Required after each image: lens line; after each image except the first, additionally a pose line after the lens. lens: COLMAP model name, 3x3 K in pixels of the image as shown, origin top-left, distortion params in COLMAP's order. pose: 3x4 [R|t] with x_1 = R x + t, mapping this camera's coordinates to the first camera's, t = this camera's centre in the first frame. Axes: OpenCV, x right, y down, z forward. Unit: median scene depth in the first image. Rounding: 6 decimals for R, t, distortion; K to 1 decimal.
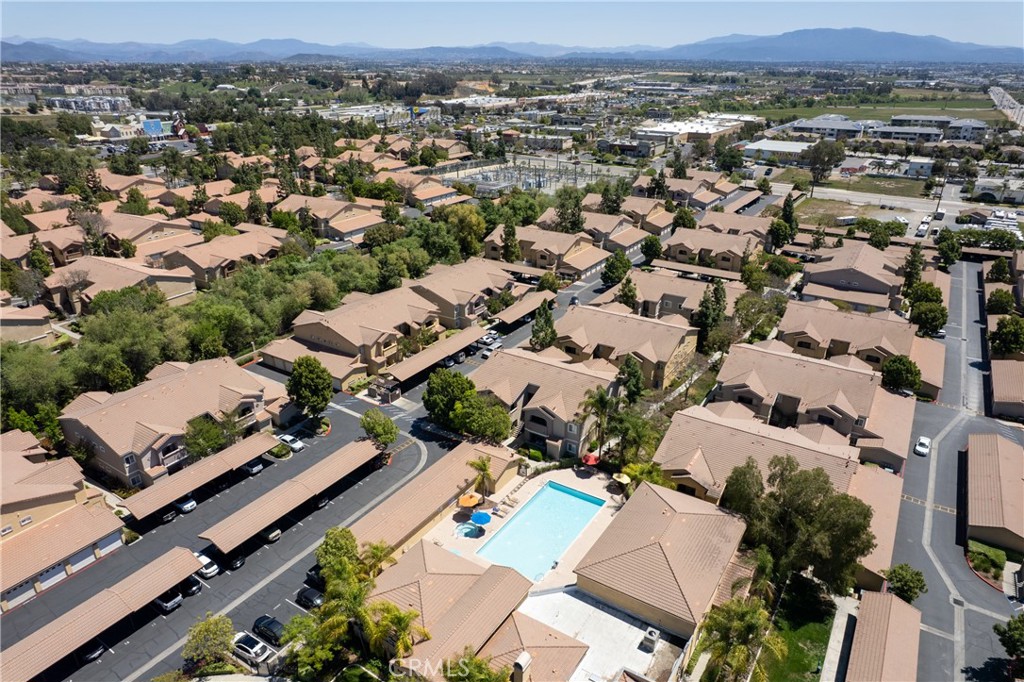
lens RADIAL K [[655.8, 0, 513.8], [0, 655.8, 342.3], [0, 0, 1]] dist [-0.039858, 0.031576]
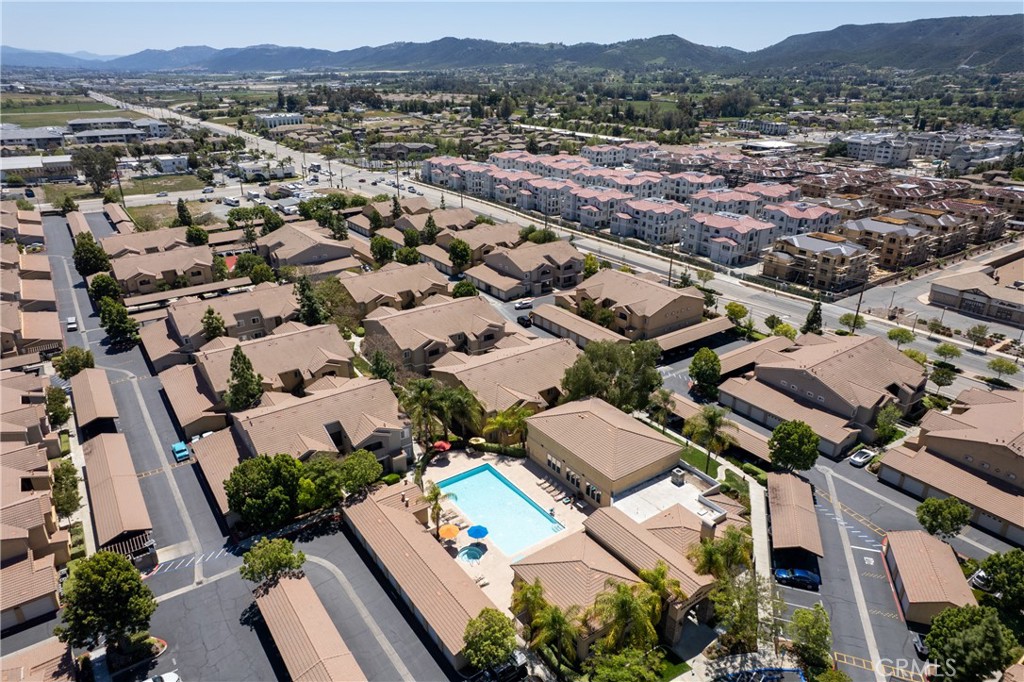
lens RADIAL K [[655.8, 0, 502.8], [0, 655.8, 344.7], [0, 0, 1]] dist [-0.039858, 0.031576]
pose [[0.382078, -0.371266, 0.846273, -0.372787], [0.373205, 0.899744, 0.226228, -0.091112], [-0.845419, 0.229397, 0.482331, 0.219744]]
